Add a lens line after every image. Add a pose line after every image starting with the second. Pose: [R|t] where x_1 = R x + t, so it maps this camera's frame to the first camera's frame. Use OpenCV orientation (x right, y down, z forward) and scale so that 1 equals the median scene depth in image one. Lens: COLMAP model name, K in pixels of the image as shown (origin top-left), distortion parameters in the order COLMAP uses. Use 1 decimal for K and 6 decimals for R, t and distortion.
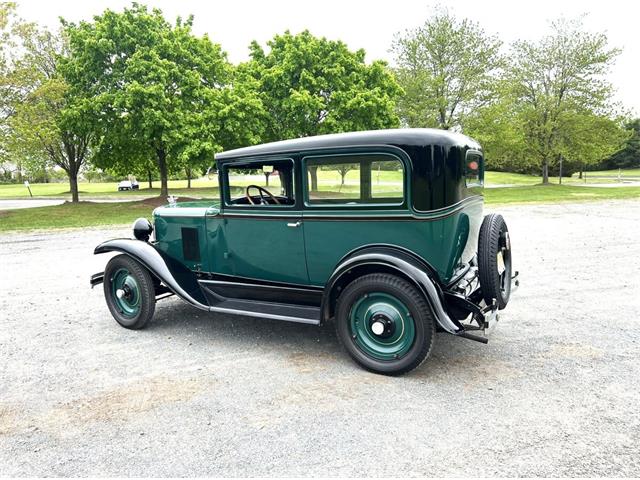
lens RADIAL K [[458.2, 0, 325.1], [0, 458.2, 240.6], [0, 0, 1]] dist [0.051799, -0.063736]
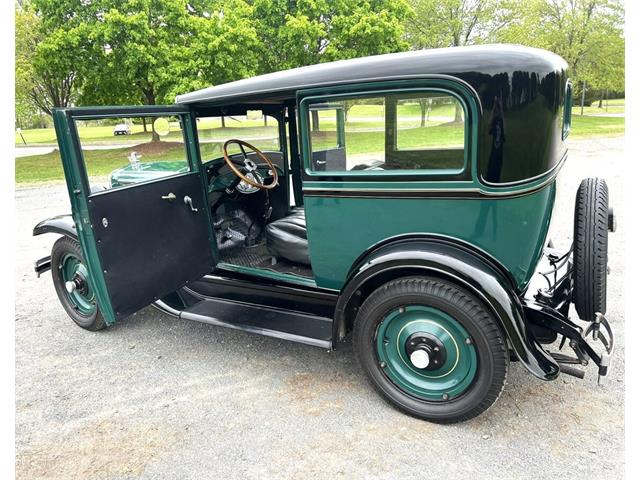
lens RADIAL K [[441.1, 0, 310.9], [0, 441.1, 237.3], [0, 0, 1]] dist [0.008683, -0.000612]
pose [[0.999103, -0.018344, -0.038159, -0.004083], [0.023410, 0.990315, 0.136852, -0.019773], [0.035279, -0.137622, 0.989856, 0.099440]]
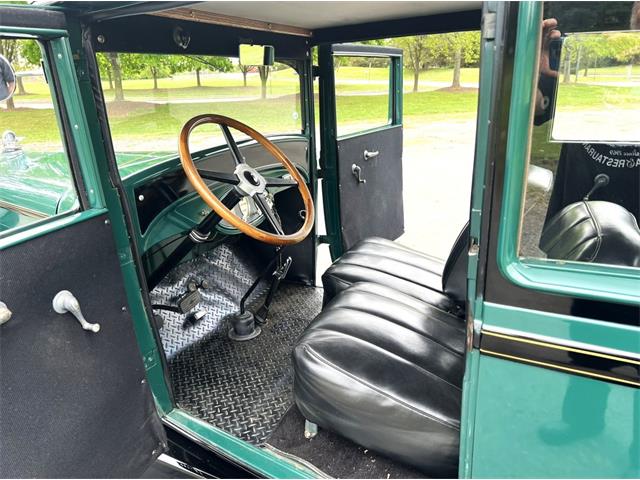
lens RADIAL K [[427.3, 0, 320.2], [0, 427.3, 217.8], [0, 0, 1]] dist [0.001557, 0.000607]
pose [[0.999161, -0.015163, 0.038040, -0.027893], [0.007847, 0.982601, 0.185565, -0.032405], [-0.040192, -0.185111, 0.981895, 0.217830]]
